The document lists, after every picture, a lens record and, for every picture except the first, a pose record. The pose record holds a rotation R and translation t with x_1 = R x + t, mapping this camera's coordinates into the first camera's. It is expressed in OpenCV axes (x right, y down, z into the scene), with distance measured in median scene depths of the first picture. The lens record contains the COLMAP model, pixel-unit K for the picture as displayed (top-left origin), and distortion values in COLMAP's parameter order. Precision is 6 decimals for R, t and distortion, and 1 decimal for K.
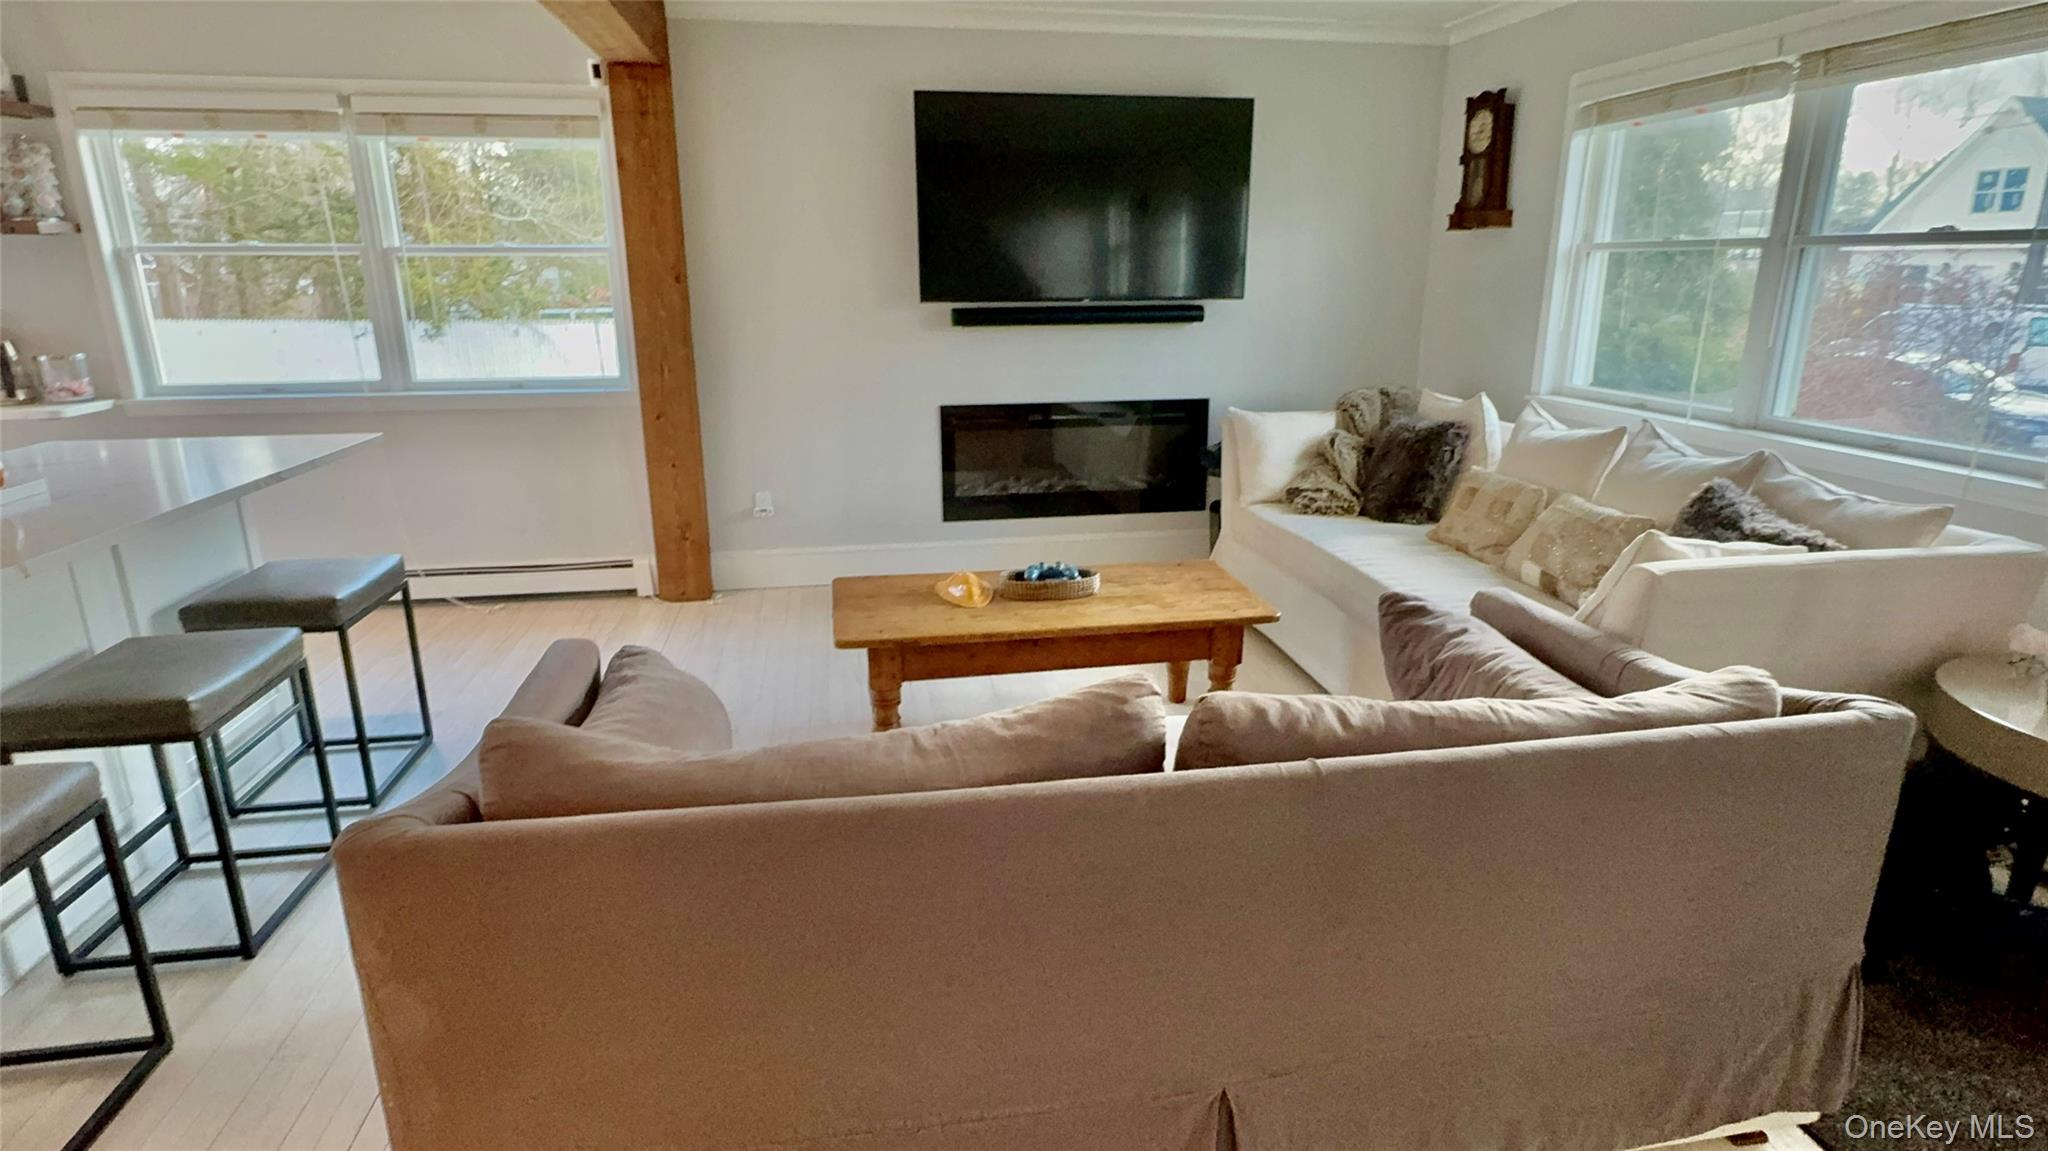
lens RADIAL K [[1070.0, 0, 1020.3], [0, 1070.0, 575.4], [0, 0, 1]] dist [-0.004134, 0.002398]
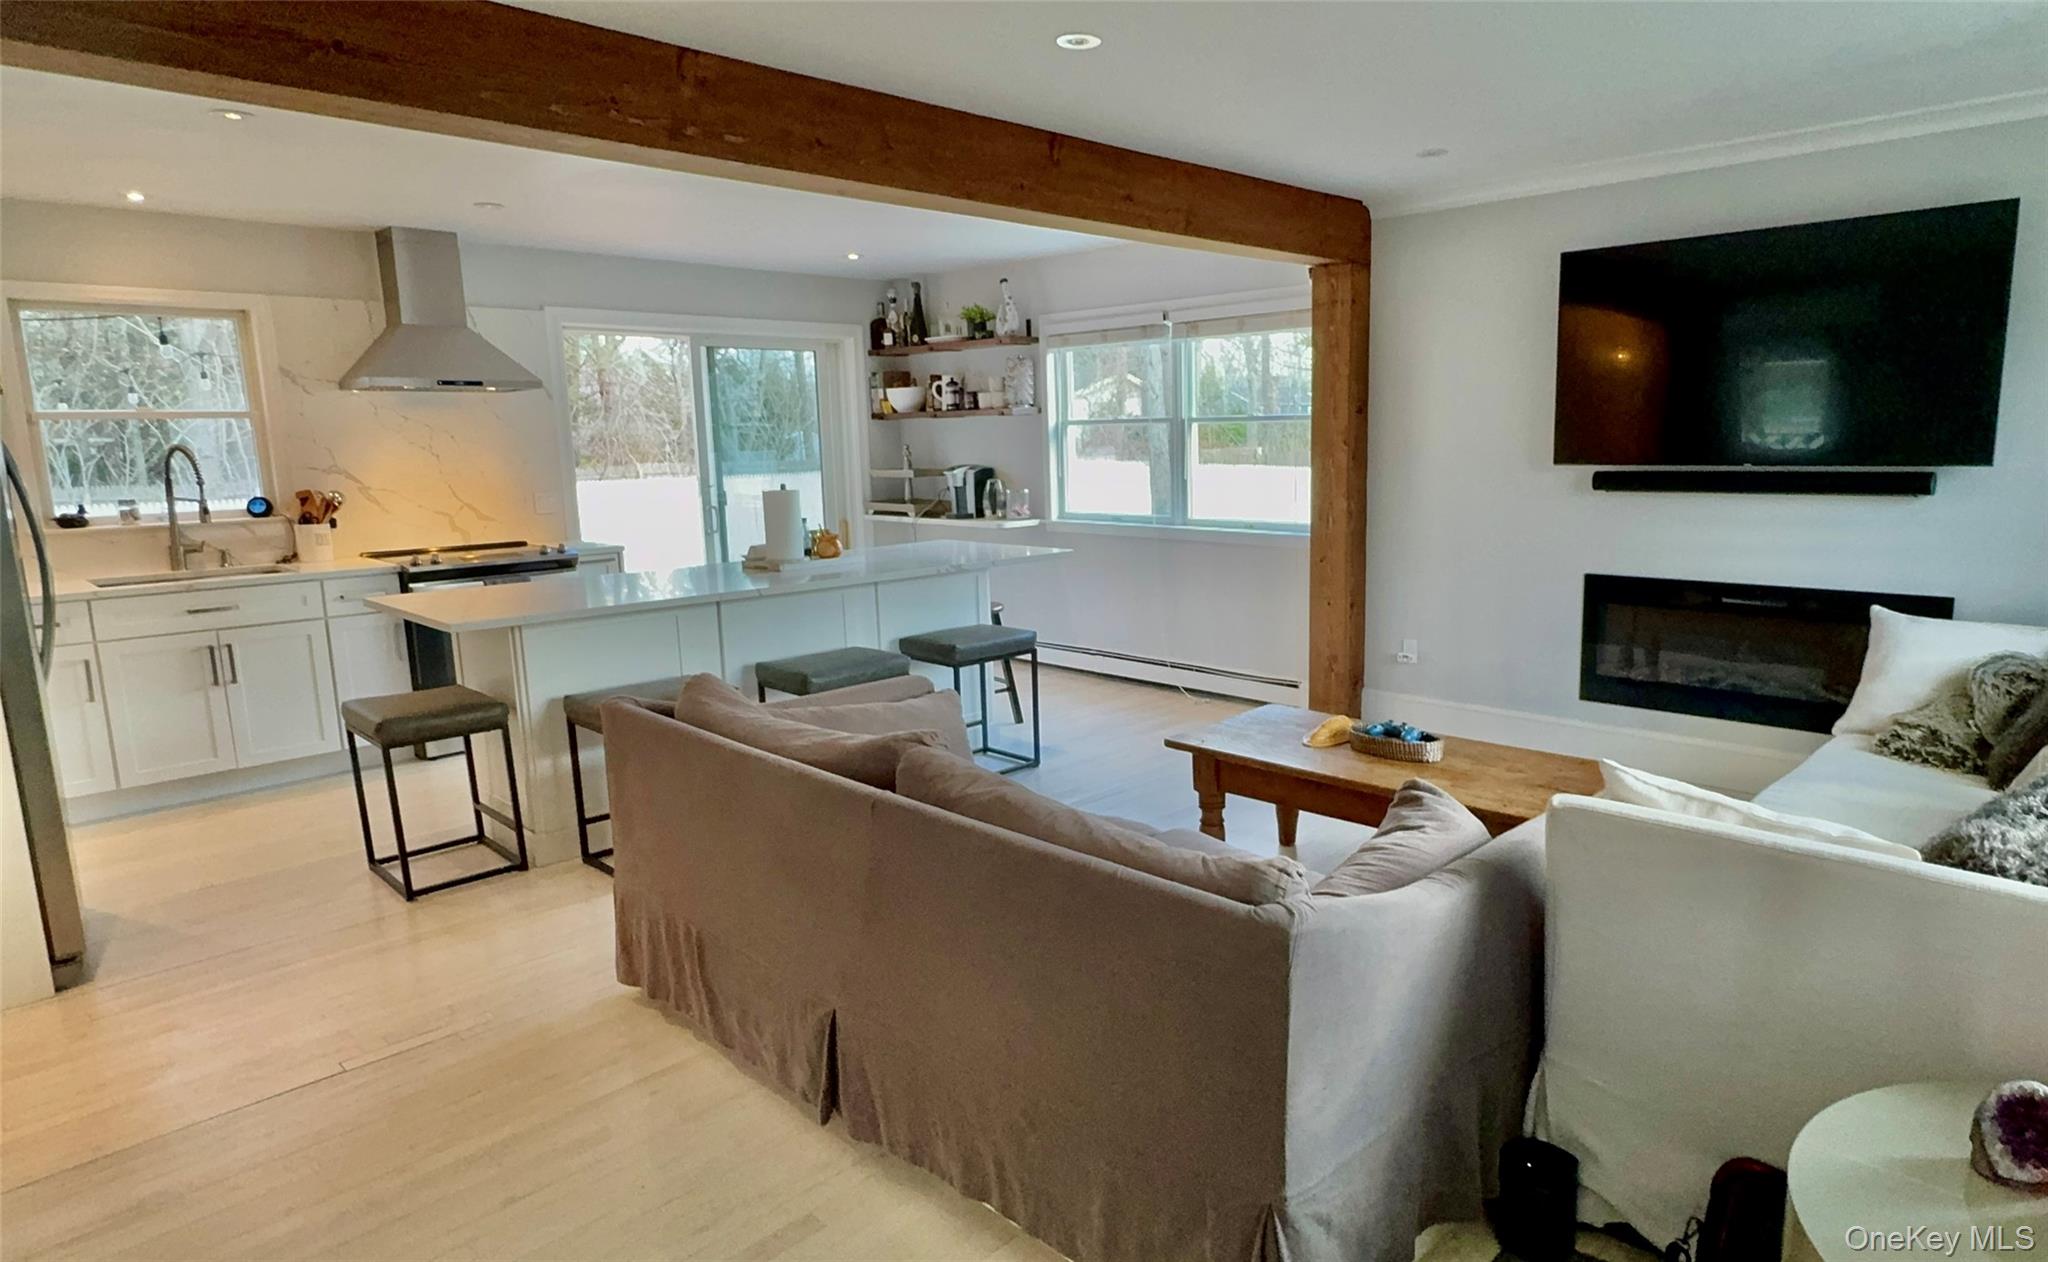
lens RADIAL K [[1179.2, 0, 1122.8], [0, 1179.2, 631.2], [0, 0, 1]] dist [-0.001700, -0.000297]
pose [[0.600133, 0.125430, -0.790005, 0.565652], [-0.203896, 0.978992, 0.000545, -0.033142], [0.773477, 0.160752, 0.613100, 0.083912]]
